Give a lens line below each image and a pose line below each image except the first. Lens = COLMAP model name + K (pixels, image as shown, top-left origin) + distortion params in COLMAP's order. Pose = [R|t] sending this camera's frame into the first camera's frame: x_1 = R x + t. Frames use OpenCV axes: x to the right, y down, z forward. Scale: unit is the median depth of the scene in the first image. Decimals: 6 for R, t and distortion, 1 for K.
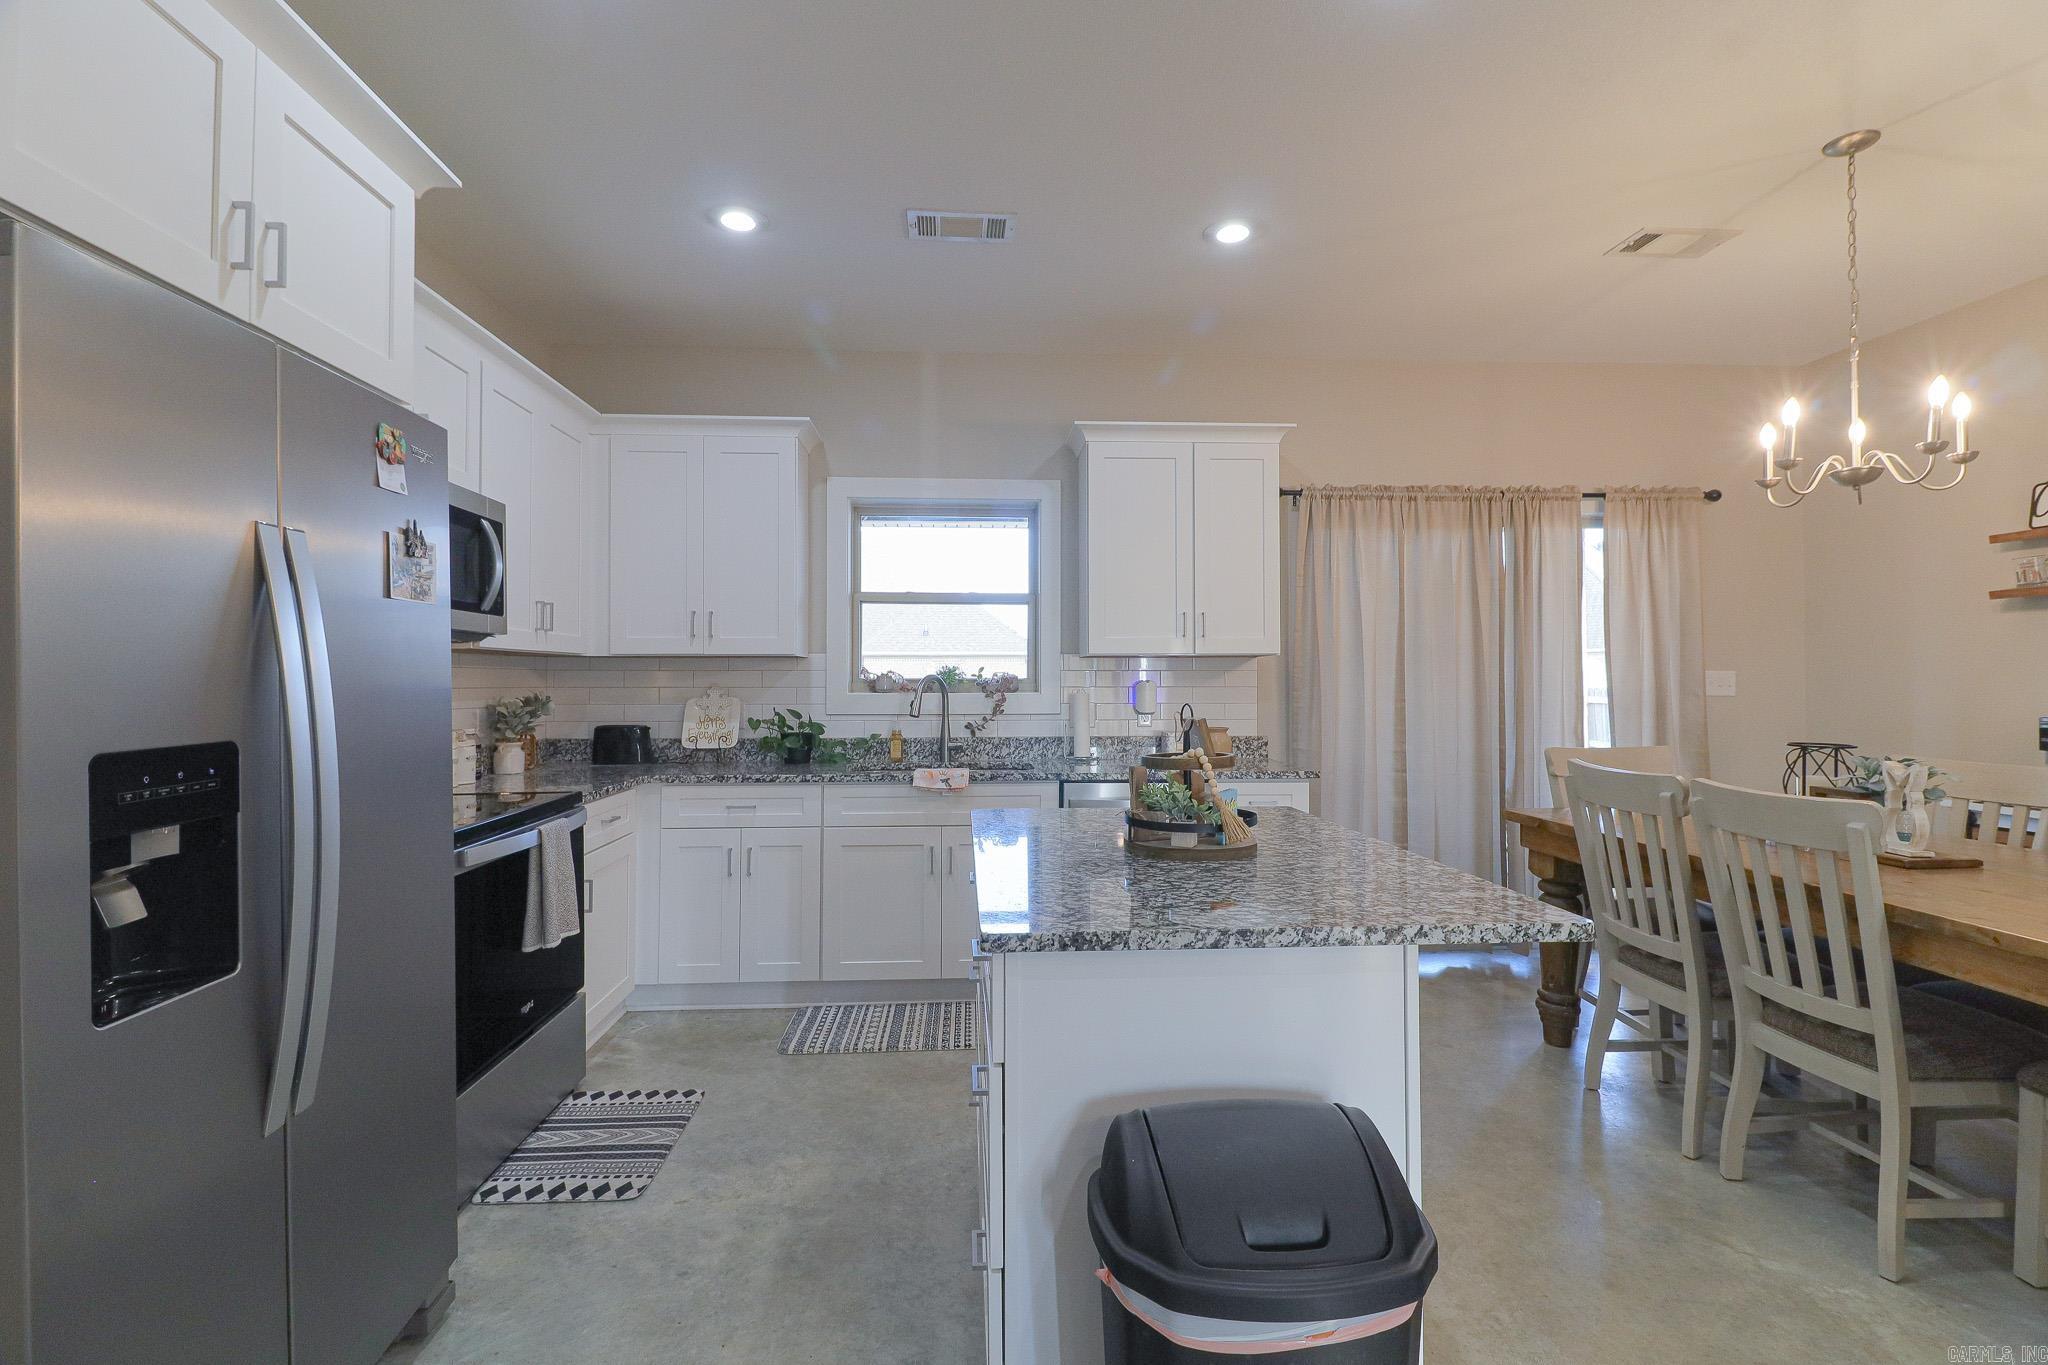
lens RADIAL K [[933.4, 0, 1018.4], [0, 933.4, 679.6], [0, 0, 1]] dist [0.008676, -0.009127]
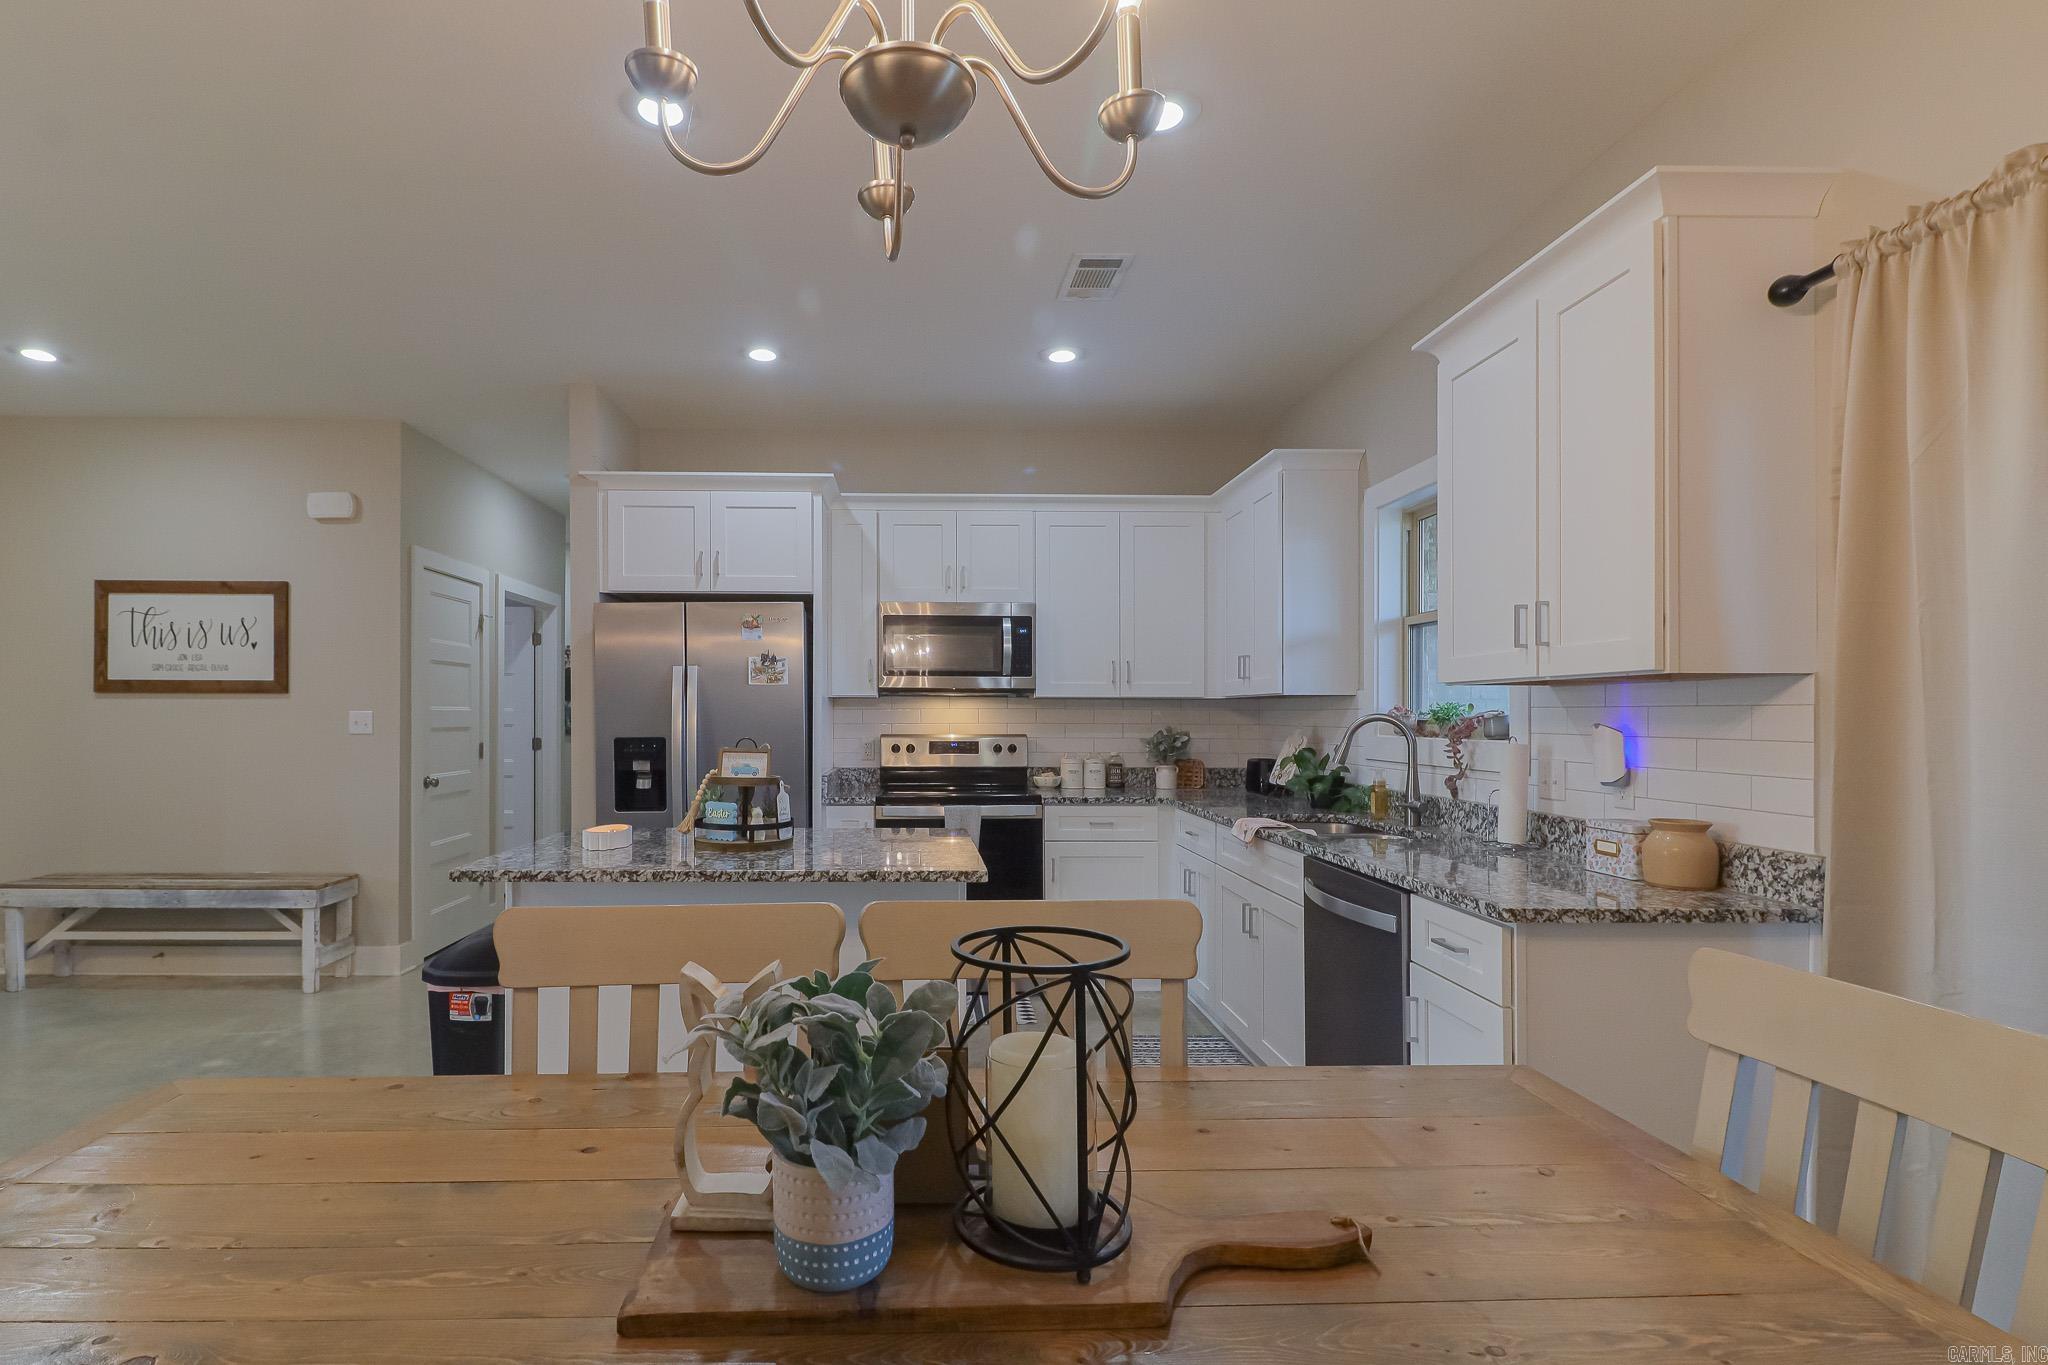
lens RADIAL K [[995.5, 0, 951.0], [0, 995.5, 716.0], [0, 0, 1]] dist [0.004080, 0.000494]
pose [[-0.027634, 0.002647, -0.999615, 0.793426], [-0.002410, 0.999993, 0.002714, -0.005276], [0.999615, 0.002485, -0.027627, 0.660156]]
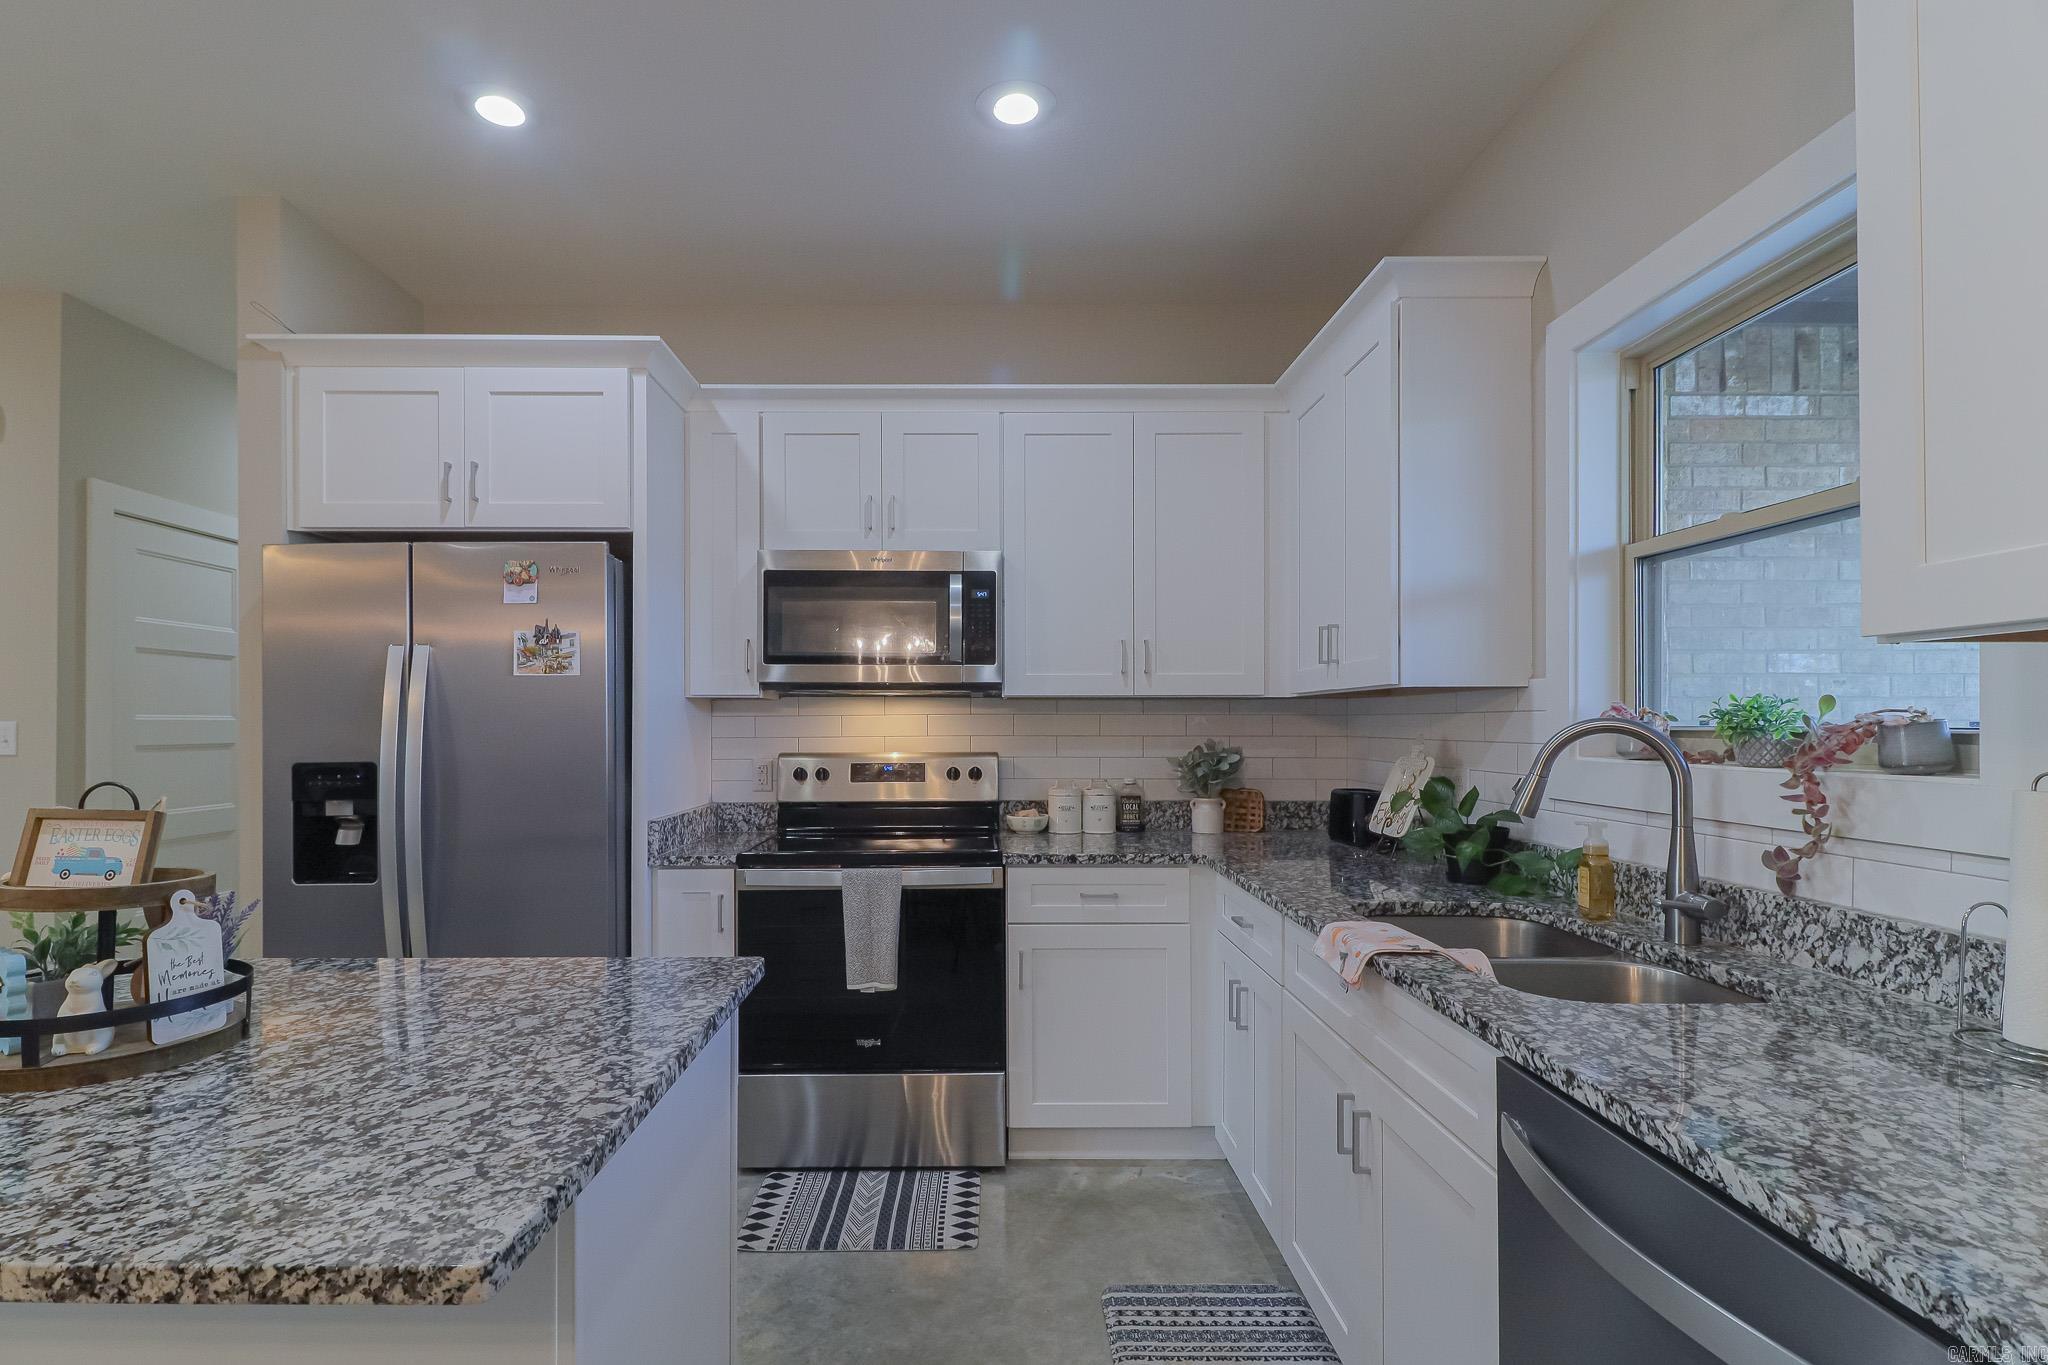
lens RADIAL K [[983.7, 0, 992.8], [0, 983.7, 724.5], [0, 0, 1]] dist [0.017051, -0.014958]
pose [[-0.053065, 0.002075, -0.998589, 0.359495], [0.002125, 0.999996, 0.001965, -0.004117], [0.998589, -0.002018, -0.053069, 0.762687]]
